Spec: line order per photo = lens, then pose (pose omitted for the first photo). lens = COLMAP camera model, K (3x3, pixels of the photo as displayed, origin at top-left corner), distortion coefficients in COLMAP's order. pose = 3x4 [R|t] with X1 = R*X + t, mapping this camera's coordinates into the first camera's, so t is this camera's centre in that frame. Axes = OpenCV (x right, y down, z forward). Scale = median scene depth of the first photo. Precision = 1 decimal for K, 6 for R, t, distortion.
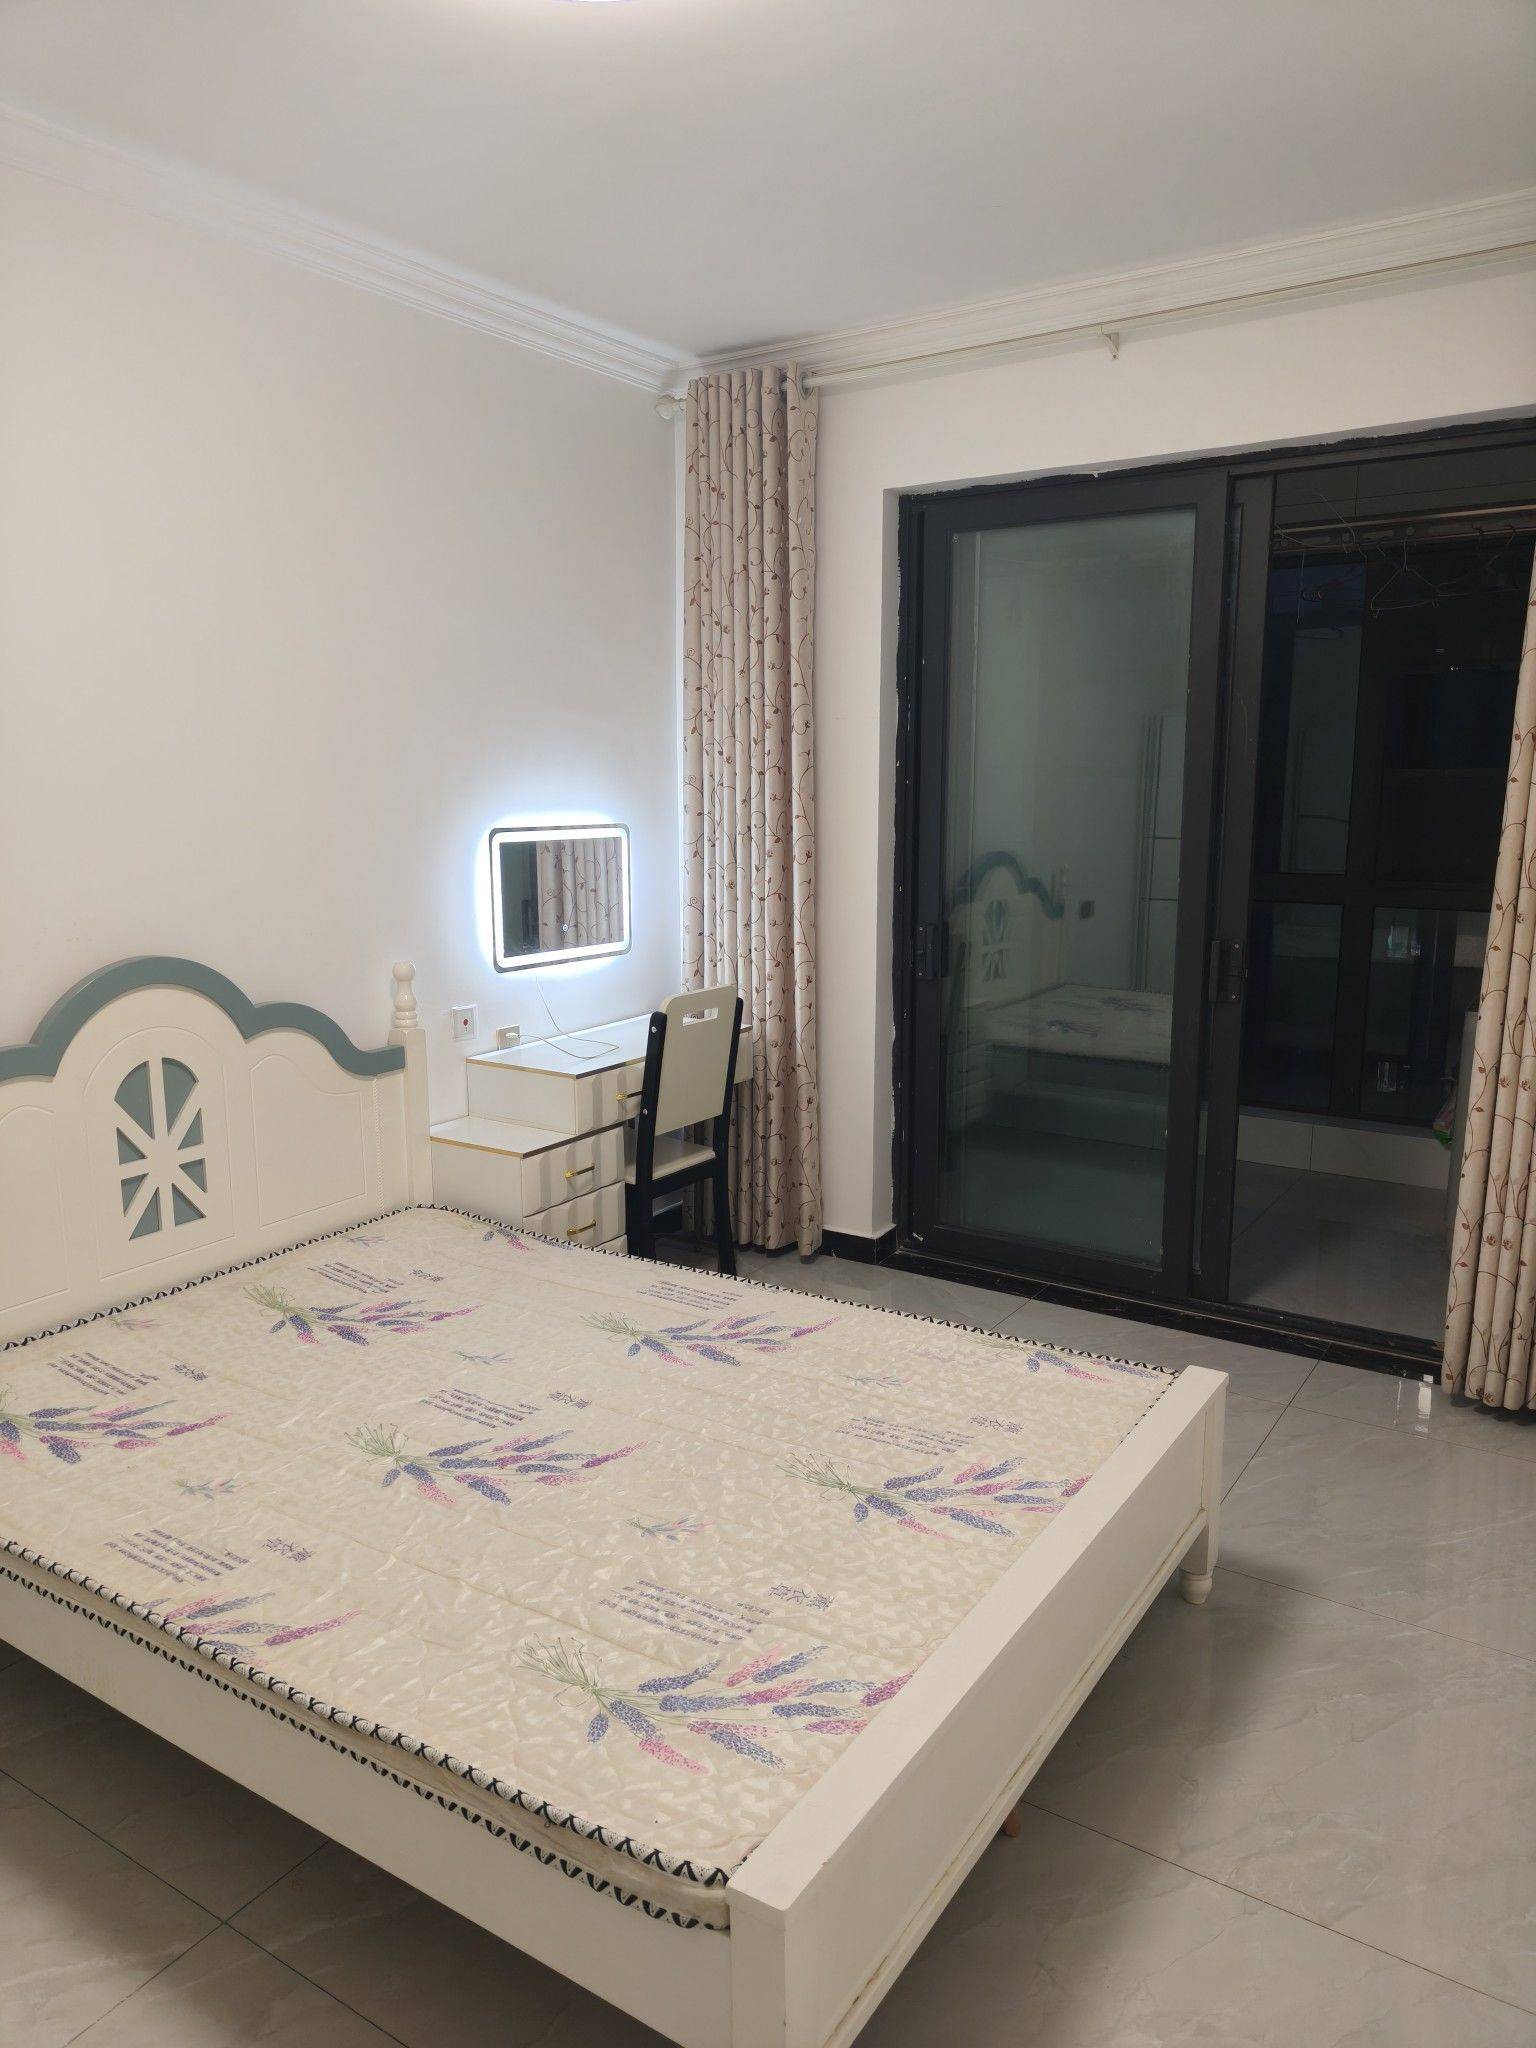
lens RADIAL K [[1418.7, 0, 766.5], [0, 1418.7, 1029.1], [0, 0, 1]] dist [0.010962, -0.001372]
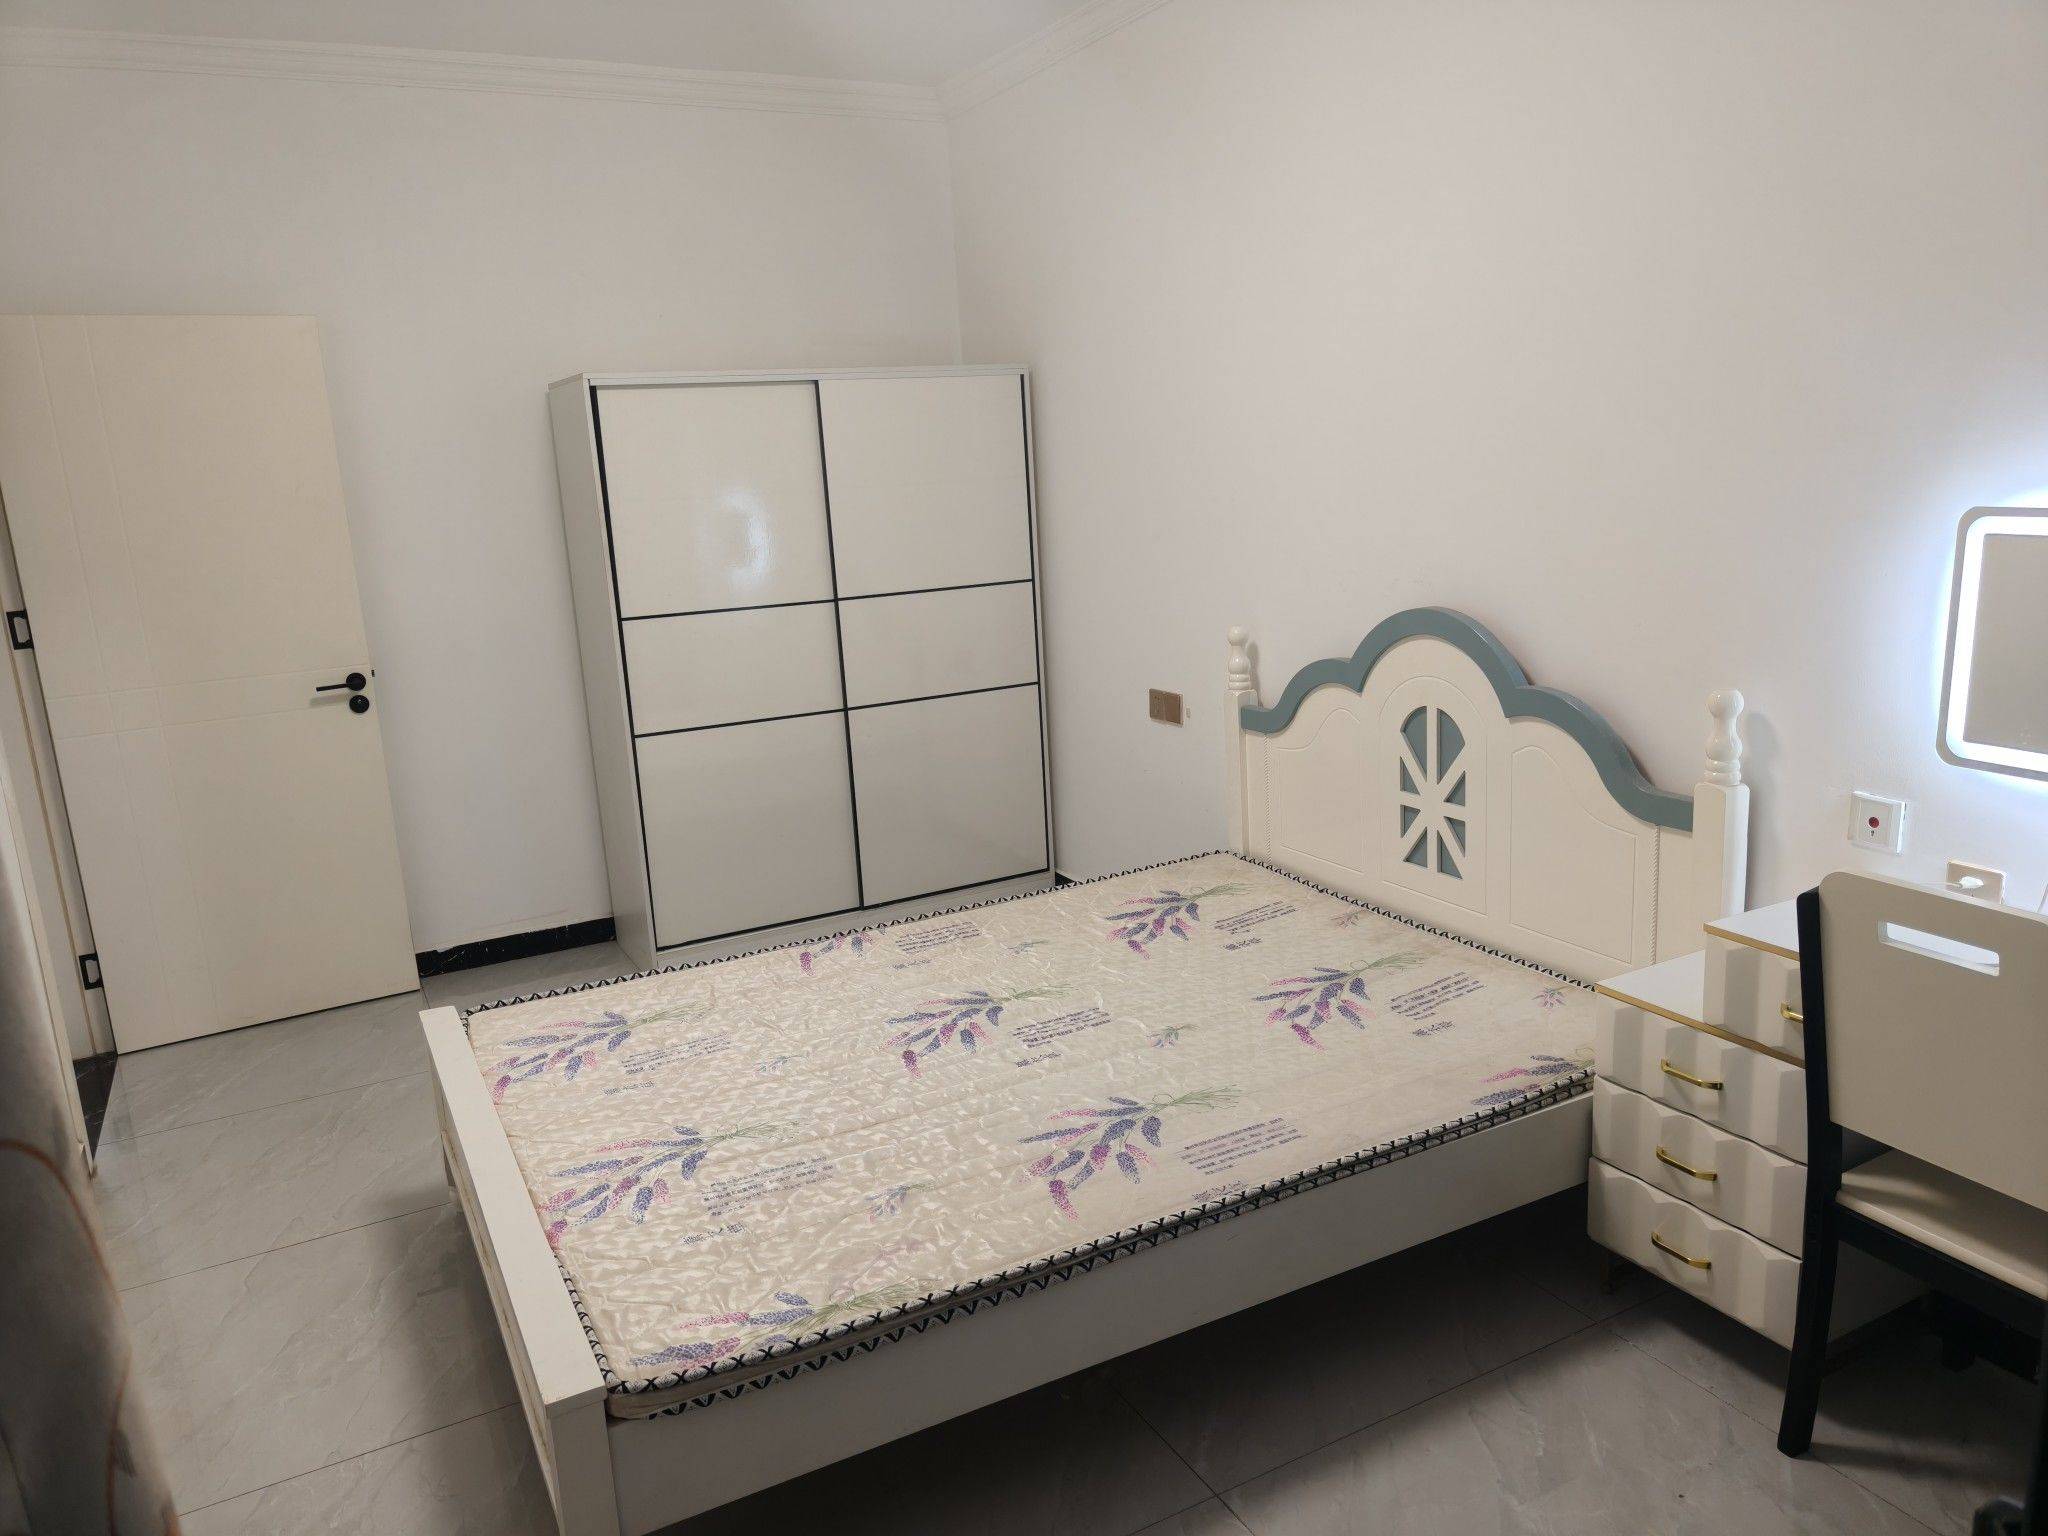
lens RADIAL K [[1418.7, 0, 1025.6], [0, 1418.7, 762.8], [0, 0, 1]] dist [0.010962, -0.001372]
pose [[-0.469182, 0.217610, -0.855871, 0.604646], [-0.109393, 0.947379, 0.300844, -0.218936], [0.876300, 0.234776, -0.420688, 1.176952]]
